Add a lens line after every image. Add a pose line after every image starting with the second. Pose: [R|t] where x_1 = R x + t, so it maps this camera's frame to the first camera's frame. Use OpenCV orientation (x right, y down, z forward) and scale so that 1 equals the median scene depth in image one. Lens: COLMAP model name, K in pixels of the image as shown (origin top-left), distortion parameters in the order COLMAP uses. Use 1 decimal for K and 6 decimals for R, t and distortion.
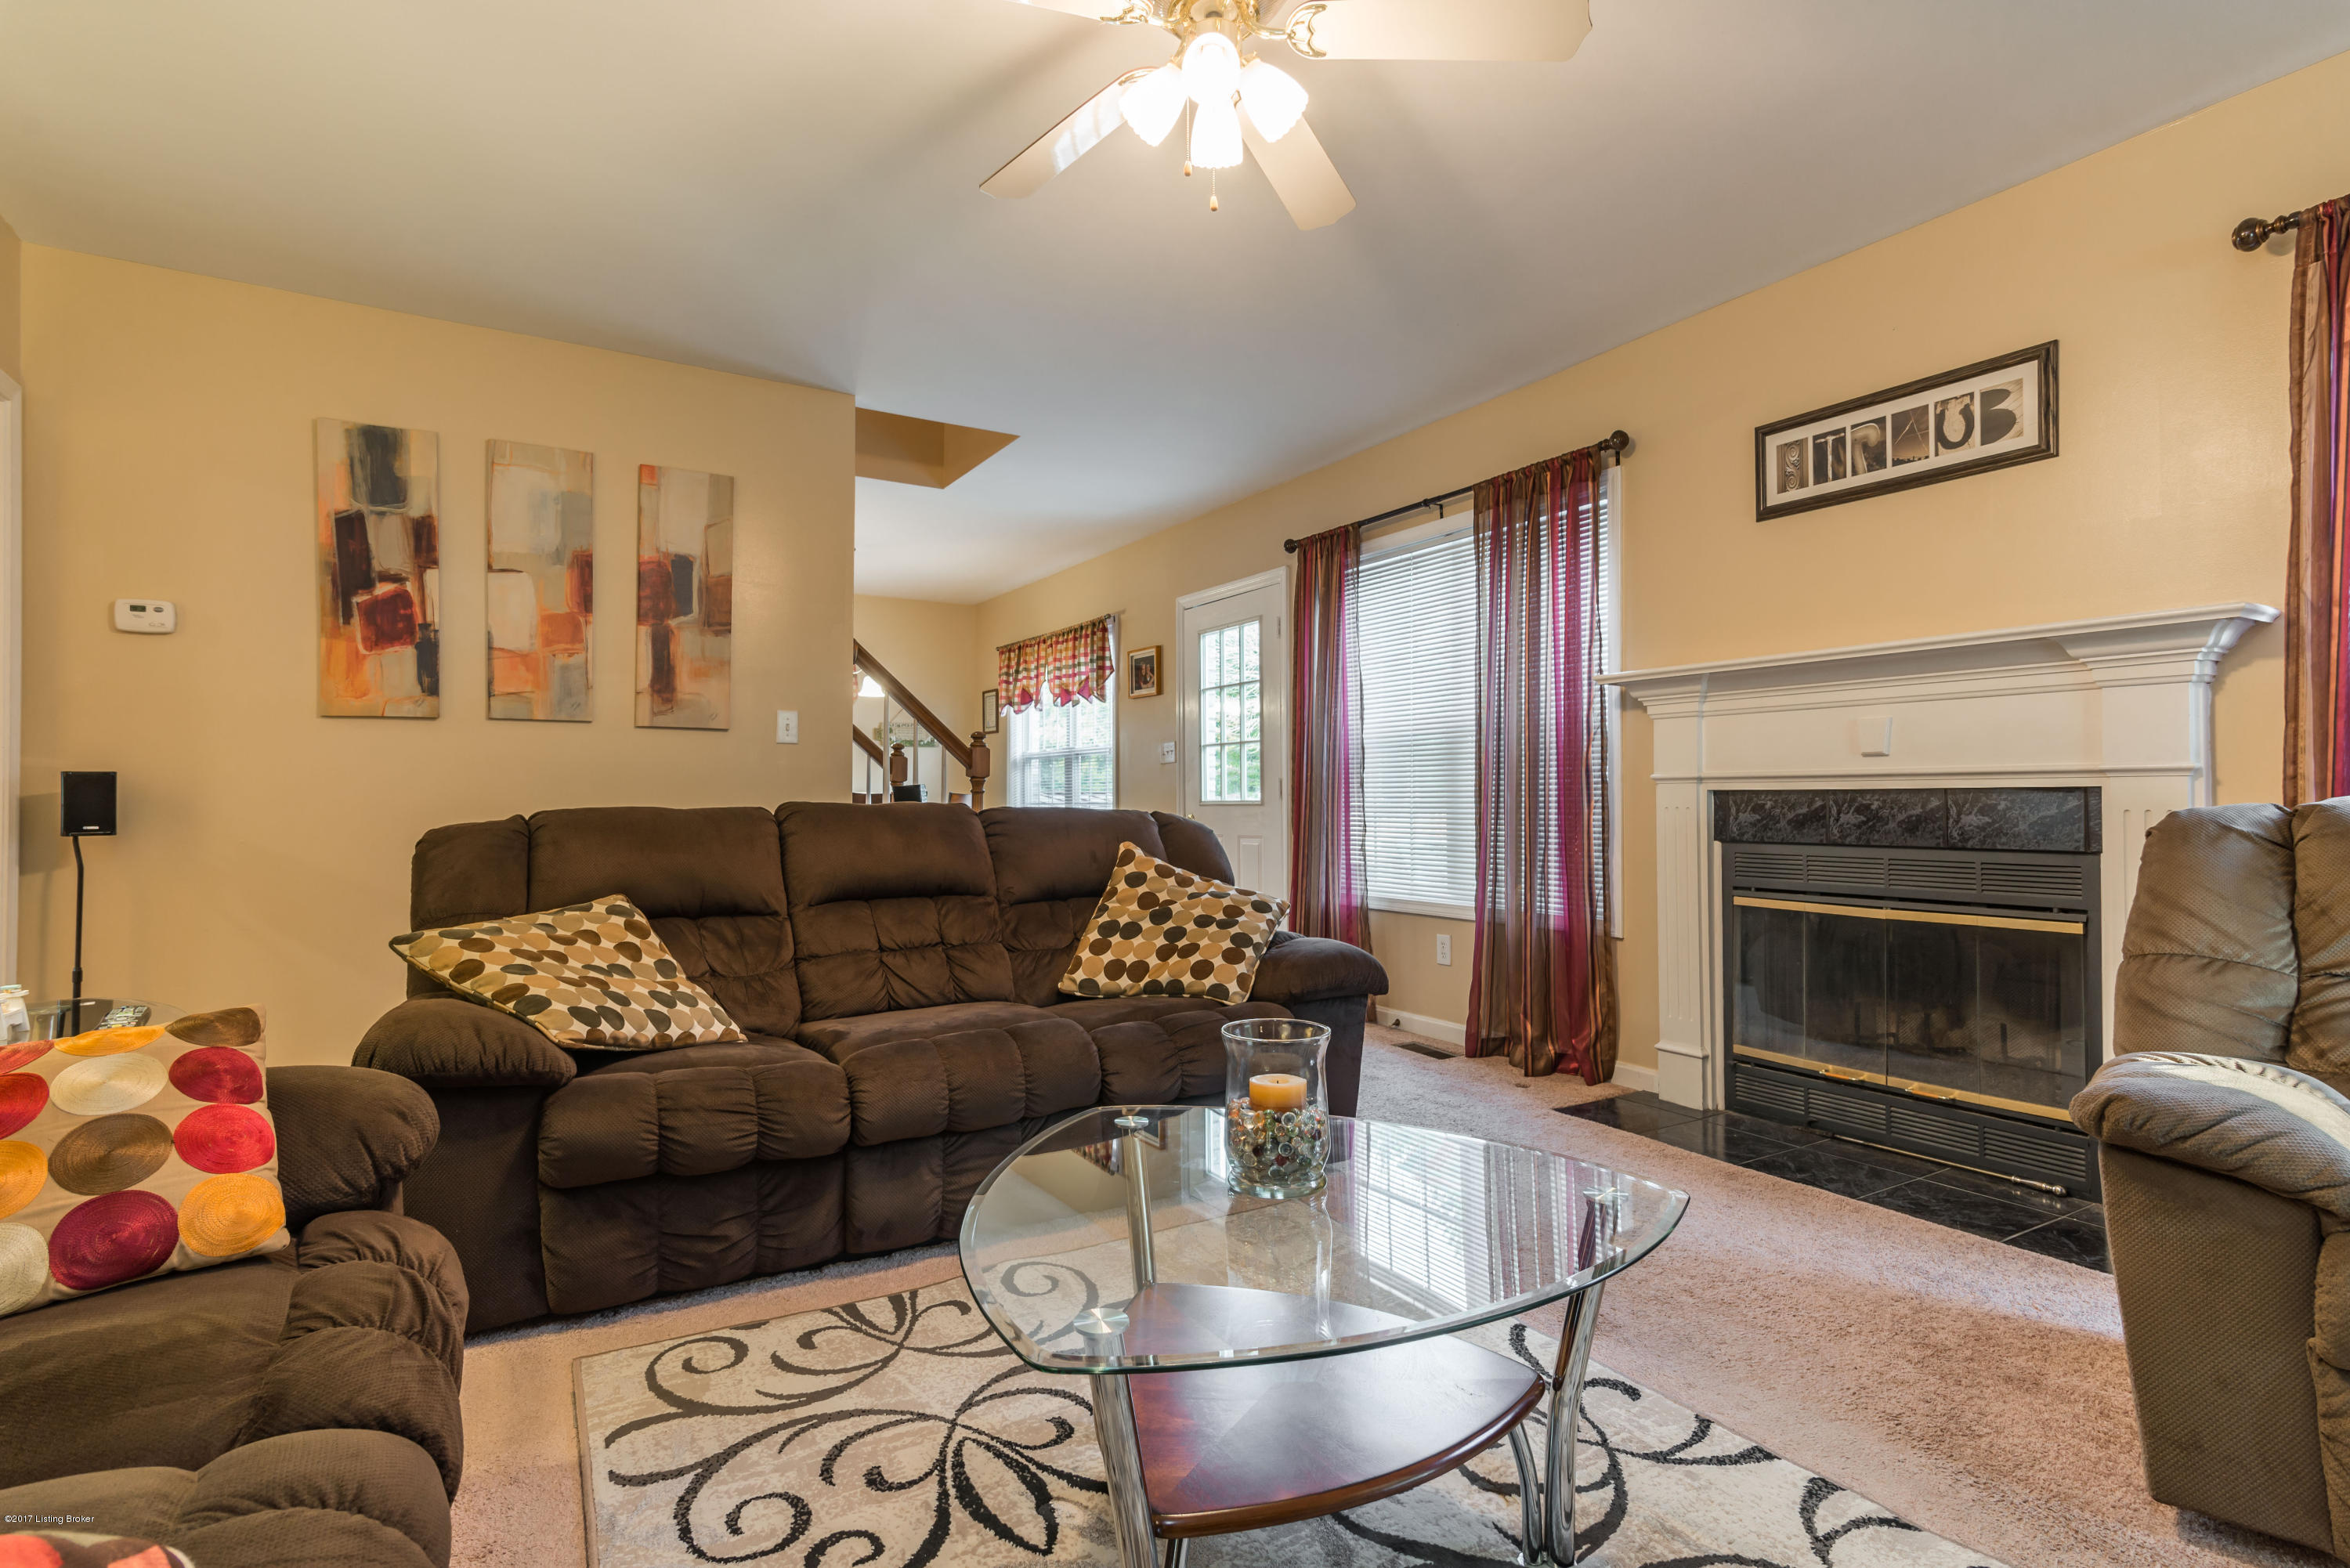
lens RADIAL K [[1138.6, 0, 1163.0], [0, 1138.6, 776.8], [0, 0, 1]] dist [0.015156, 0.000908]
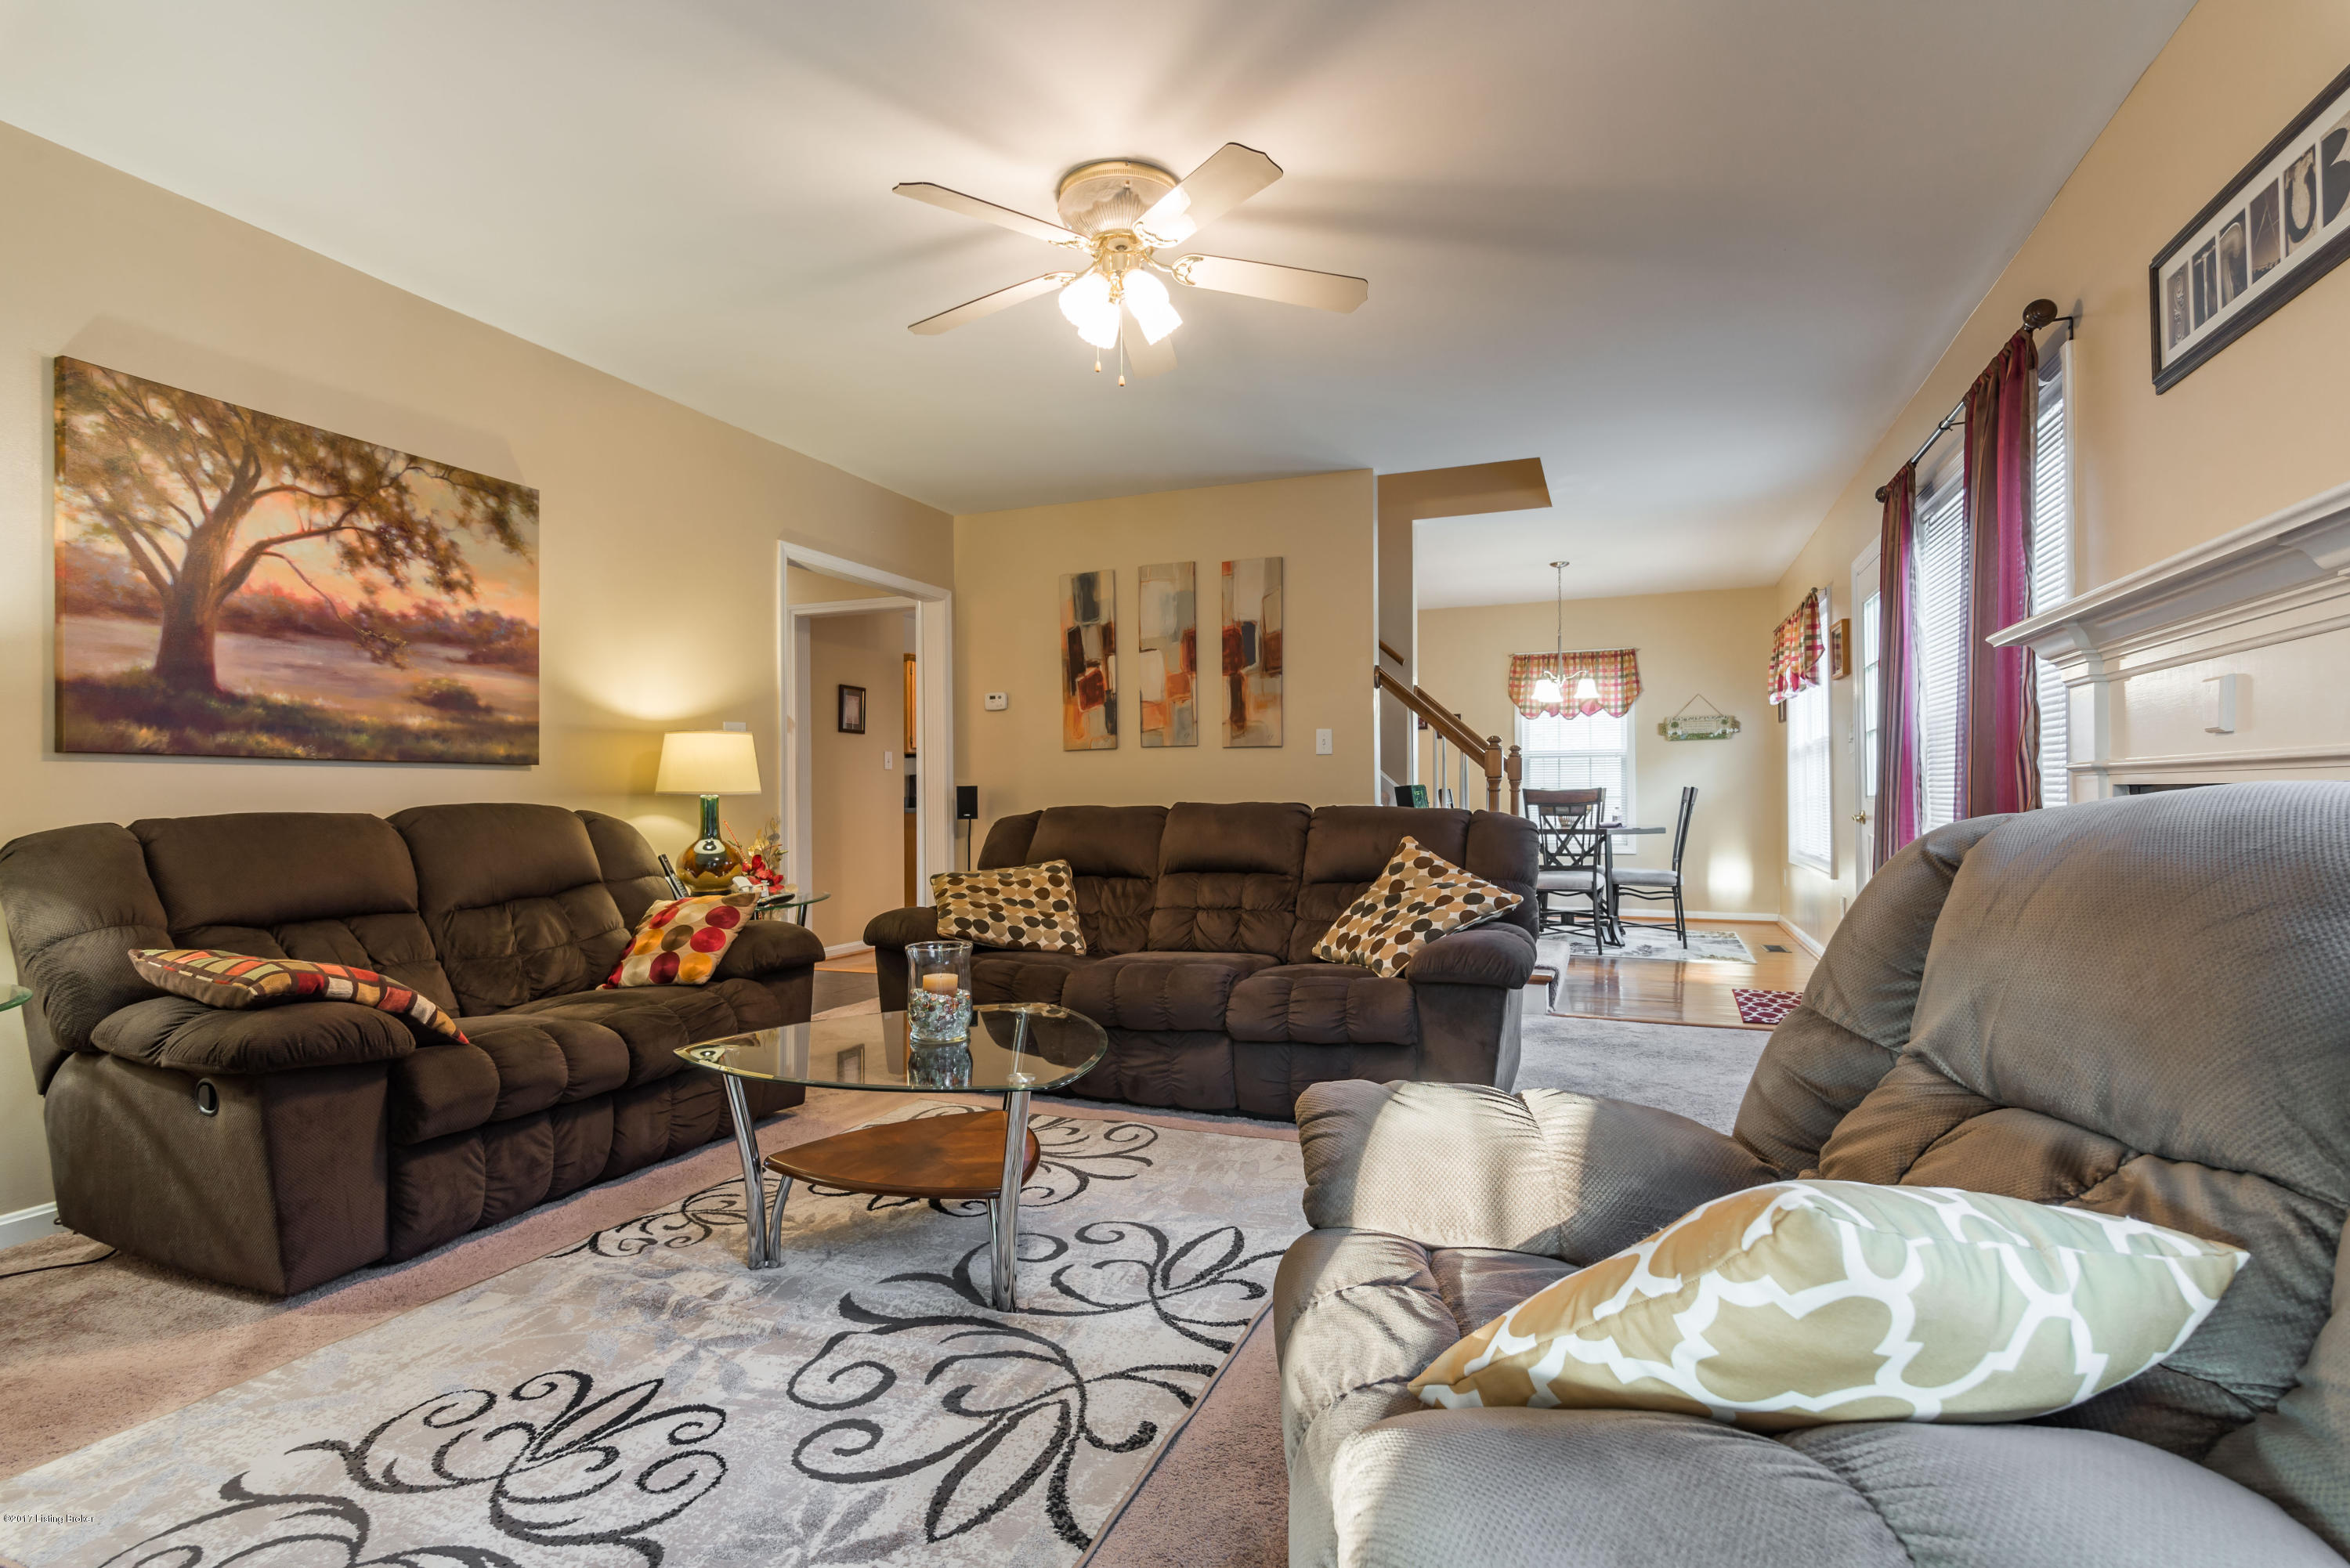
lens RADIAL K [[1101.4, 0, 1175.0], [0, 1101.4, 784.0], [0, 0, 1]] dist [-0.002057, -0.000676]
pose [[0.619746, -0.013038, -0.784694, 0.634000], [0.024370, 0.999700, 0.002638, -0.003695], [0.784424, -0.020758, 0.619877, 0.113467]]
